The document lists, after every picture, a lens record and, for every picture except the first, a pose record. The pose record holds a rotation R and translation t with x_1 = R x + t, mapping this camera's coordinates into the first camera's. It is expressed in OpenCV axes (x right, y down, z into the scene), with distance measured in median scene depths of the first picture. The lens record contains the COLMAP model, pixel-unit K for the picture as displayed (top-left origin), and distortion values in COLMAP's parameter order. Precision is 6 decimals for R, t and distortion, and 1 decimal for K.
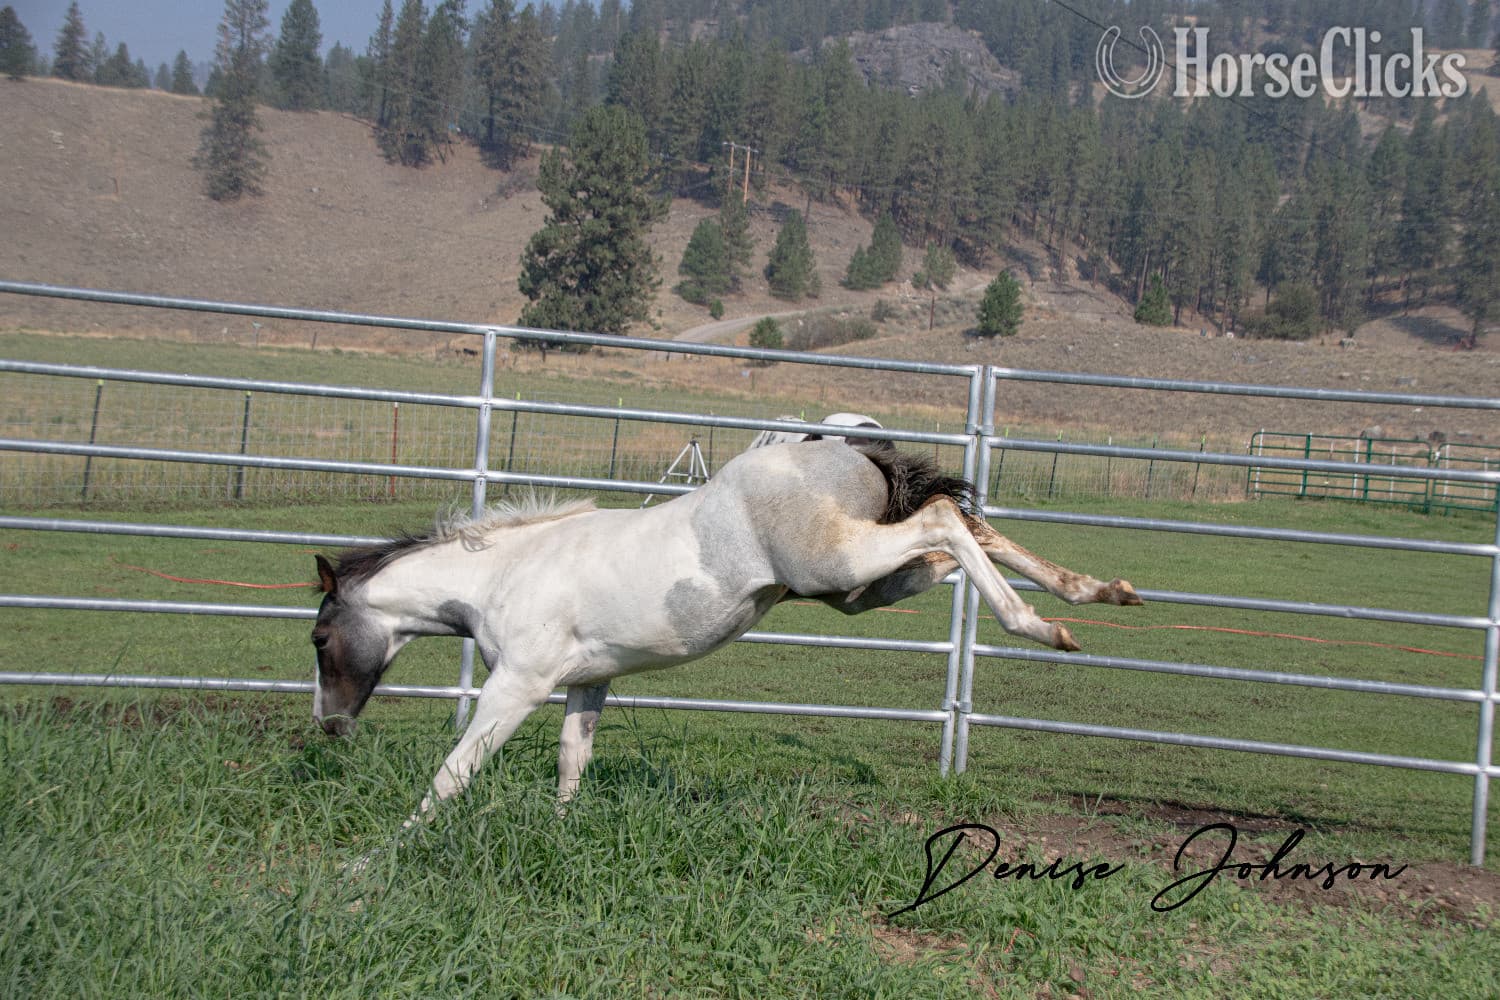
lens RADIAL K [[4317.7, 0, 750.0], [0, 4317.7, 500.0], [0, 0, 1]] dist [0.770812, 6.173942]
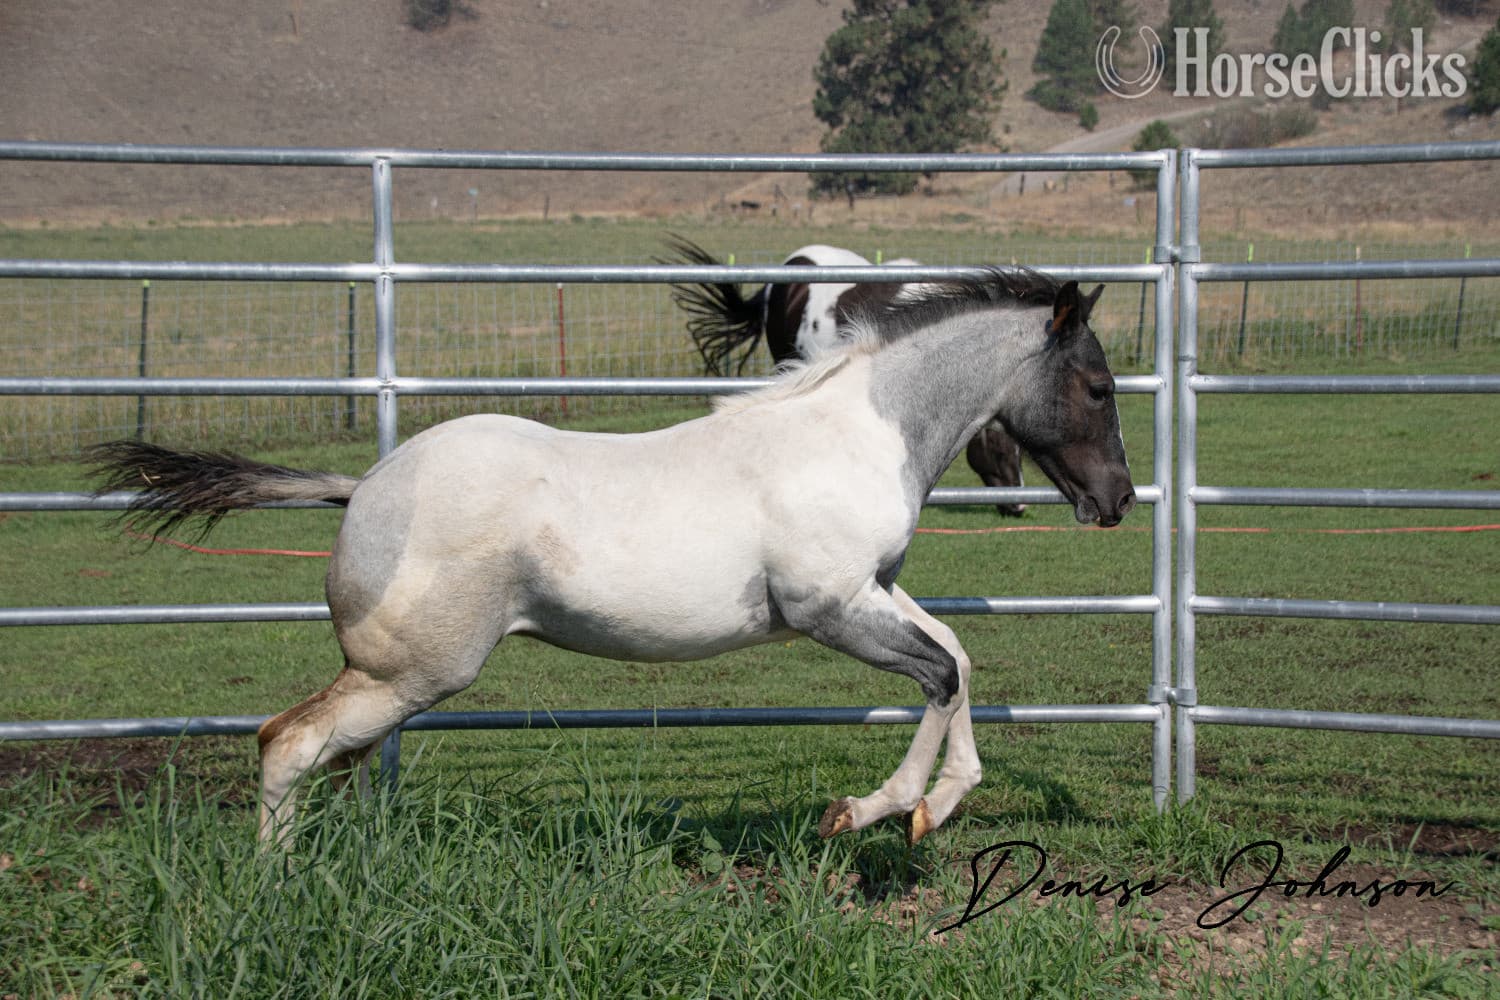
lens RADIAL K [[4317.7, 0, 750.0], [0, 4317.7, 500.0], [0, 0, 1]] dist [0.770812, 6.173942]
pose [[0.972750, -0.064723, -0.222641, 0.096784], [0.070716, 0.997315, 0.019044, 0.002079], [0.220811, -0.034269, 0.974714, 0.273934]]
